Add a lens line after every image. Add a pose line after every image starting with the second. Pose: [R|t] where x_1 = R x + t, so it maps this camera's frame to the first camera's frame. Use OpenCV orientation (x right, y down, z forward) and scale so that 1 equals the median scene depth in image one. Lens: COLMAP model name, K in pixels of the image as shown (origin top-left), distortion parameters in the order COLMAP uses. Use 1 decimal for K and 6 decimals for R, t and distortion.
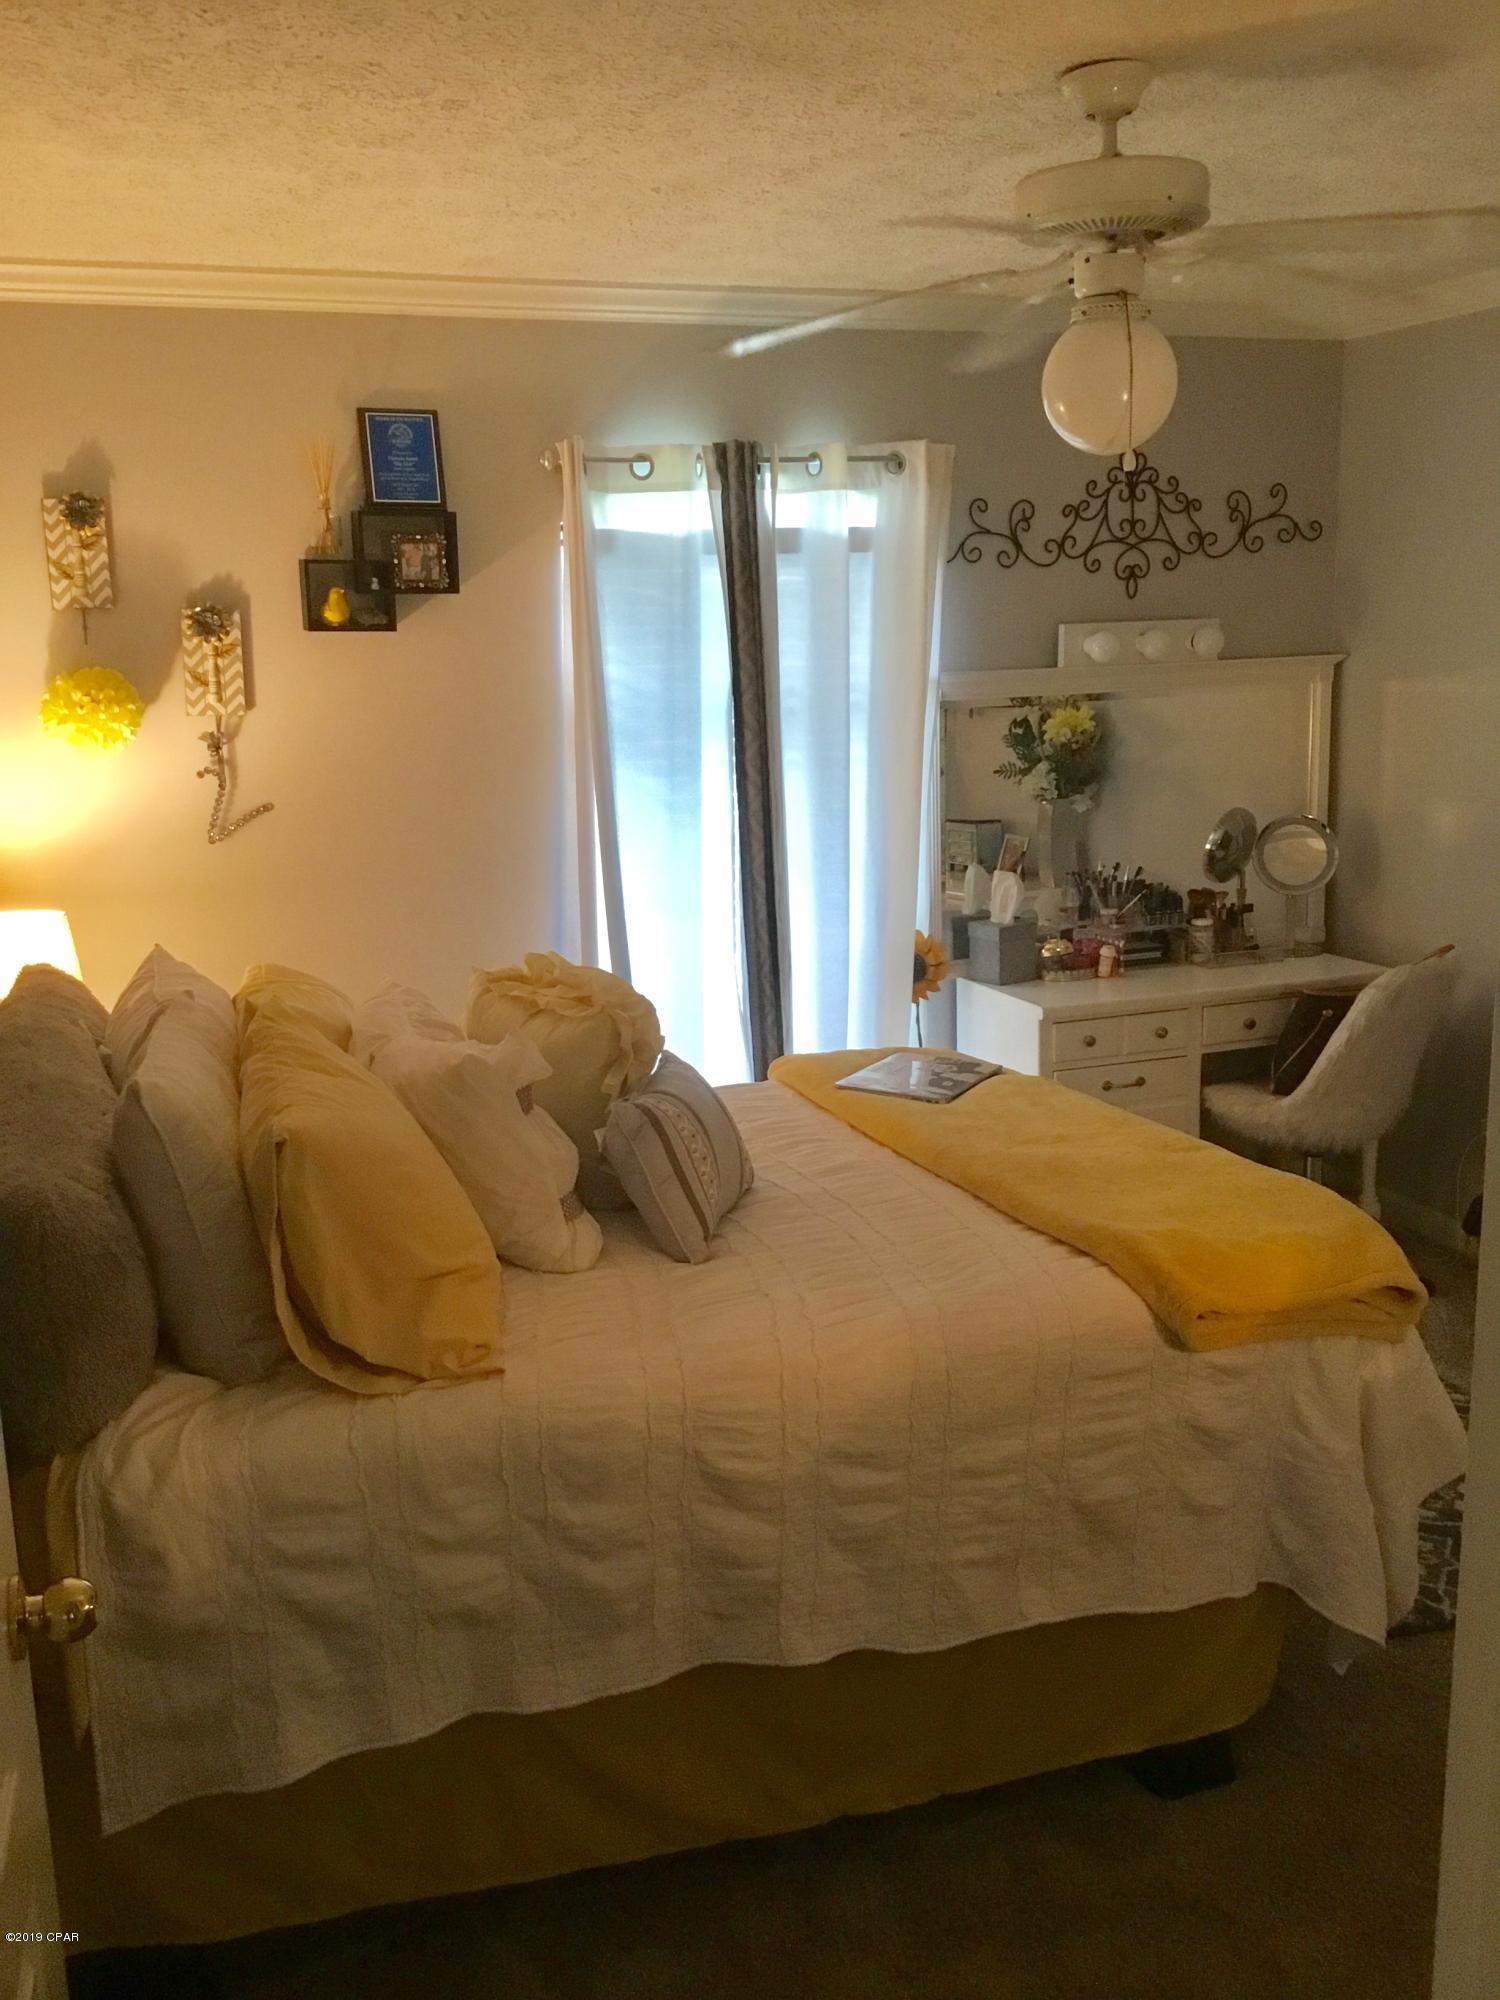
lens RADIAL K [[1806.4, 0, 750.0], [0, 1806.4, 1000.0], [0, 0, 1]] dist [0.012143, -0.023522]
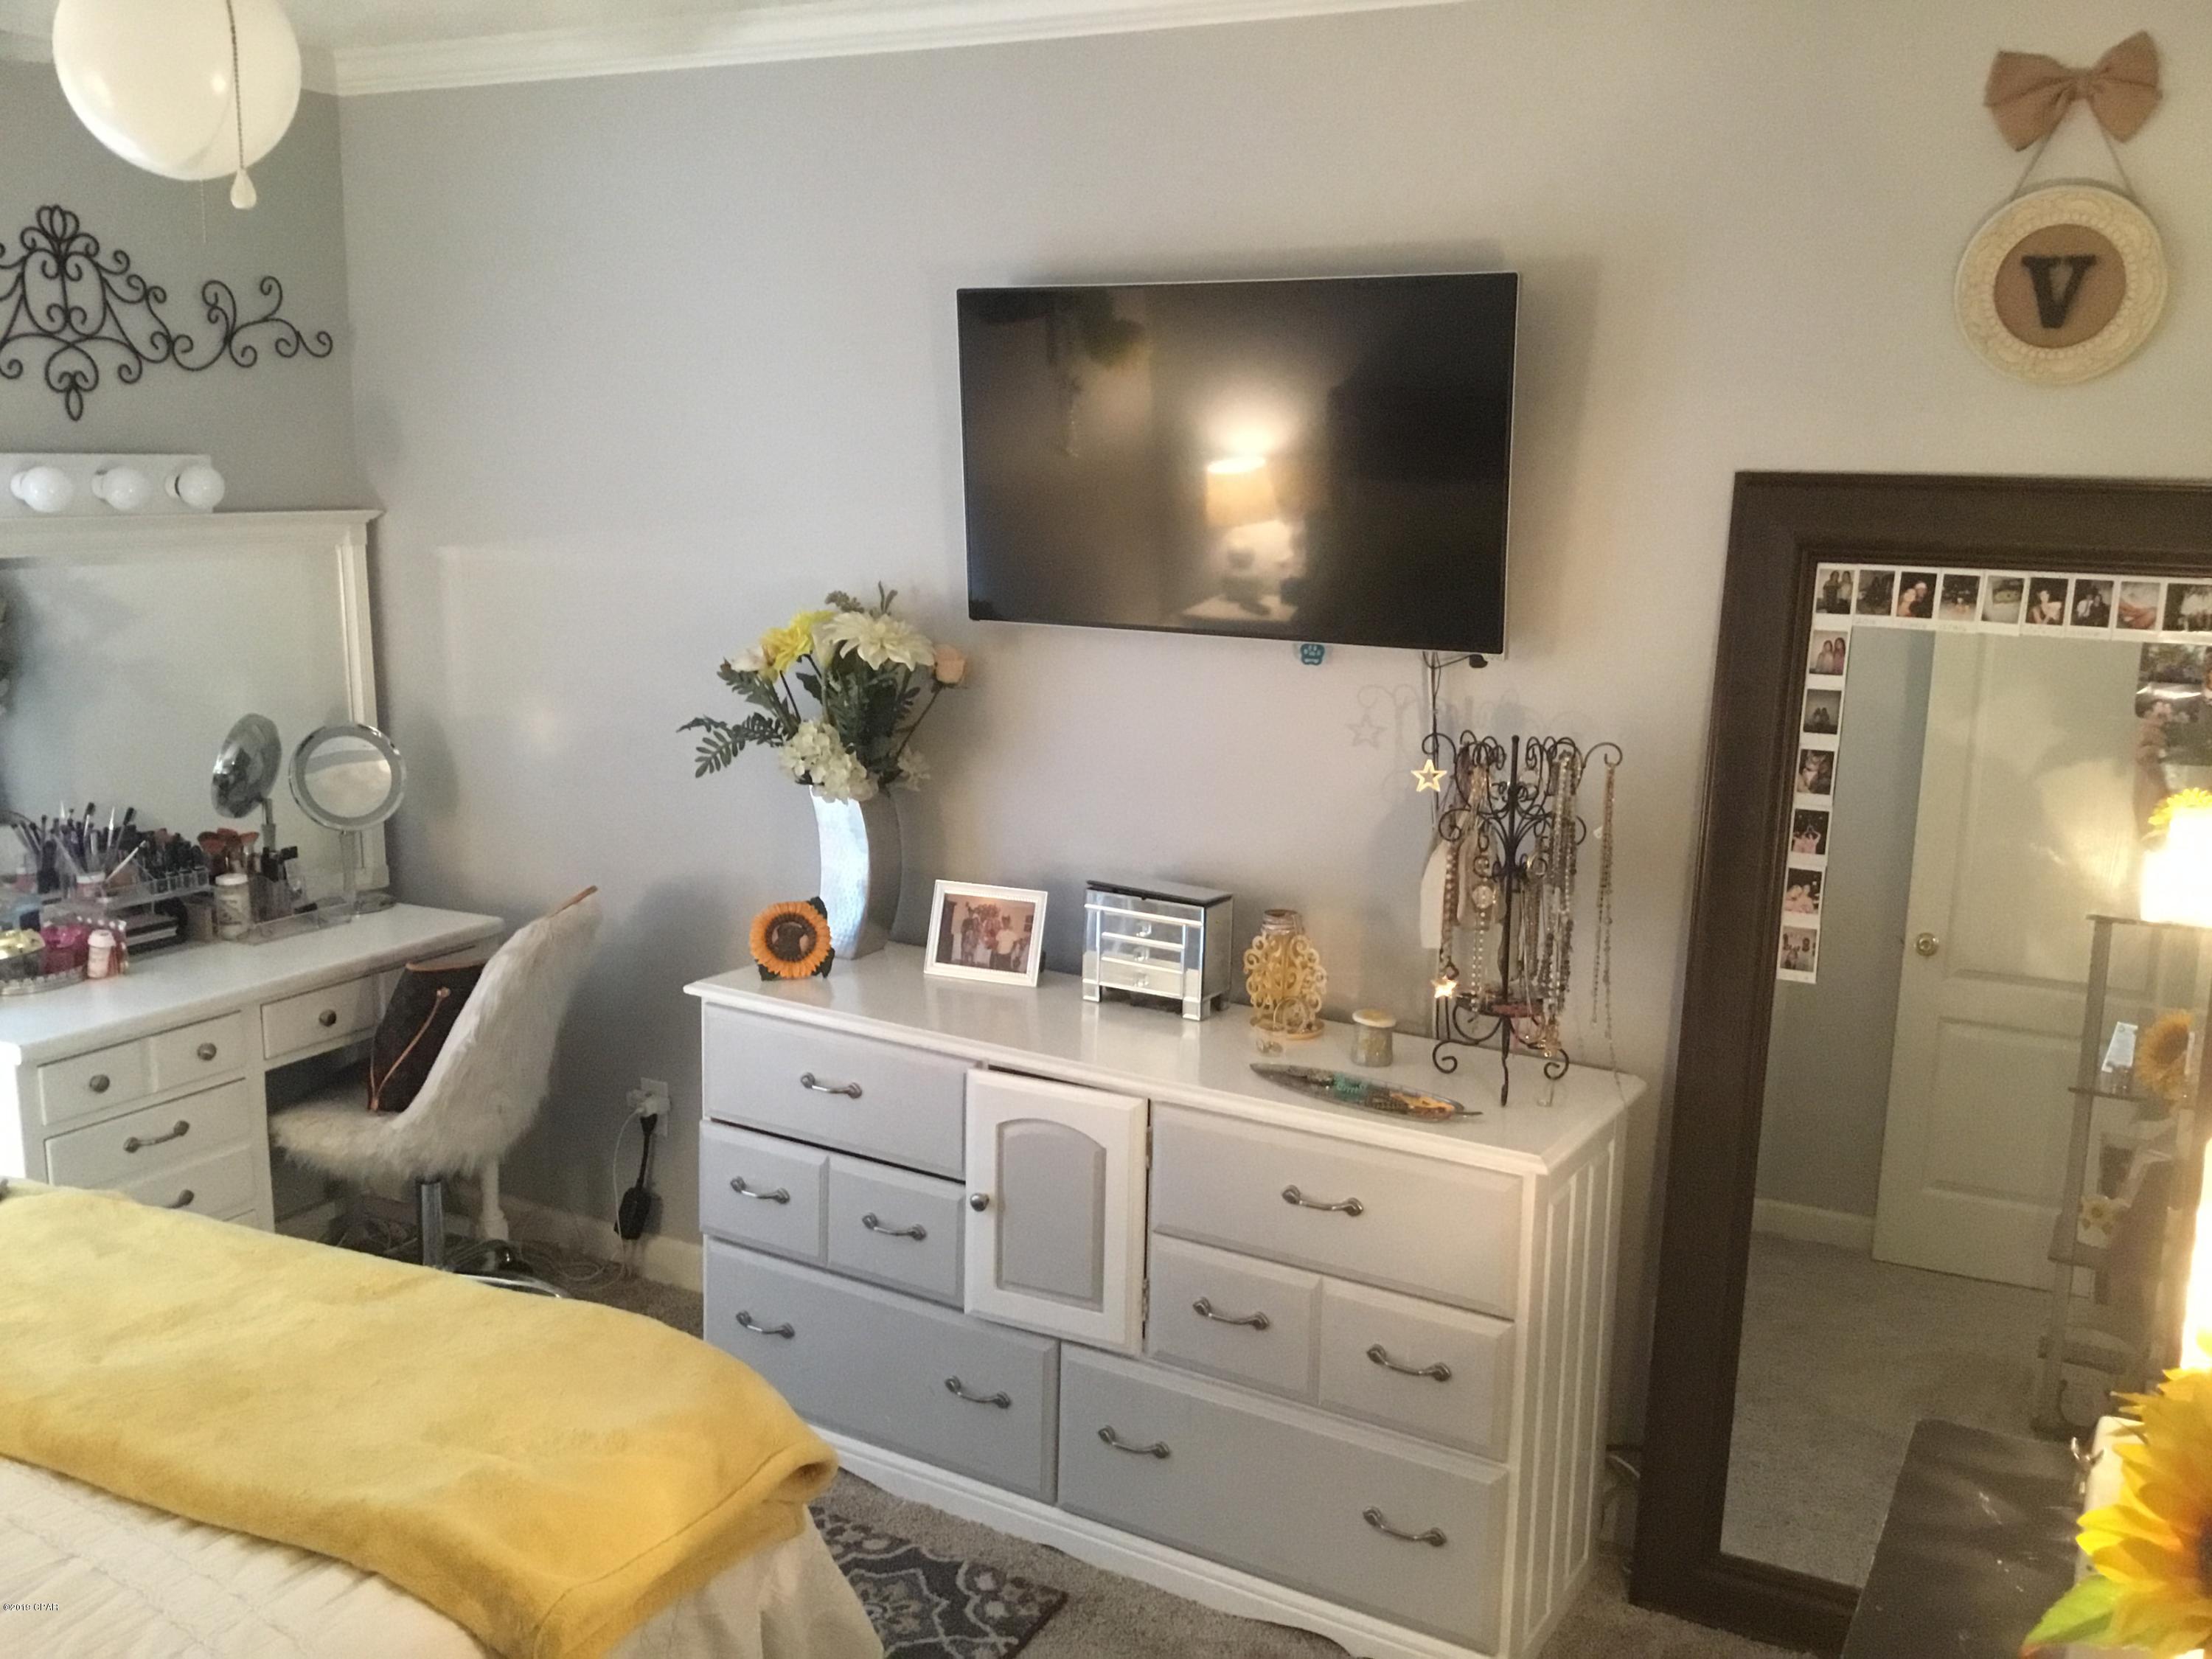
lens RADIAL K [[1997.9, 0, 1112.0], [0, 1997.9, 822.6], [0, 0, 1]] dist [0.012143, -0.023522]
pose [[0.738982, -0.077505, 0.669252, -0.018954], [0.097401, 0.995215, 0.007705, -0.037631], [-0.666647, 0.059492, 0.742996, 0.182566]]
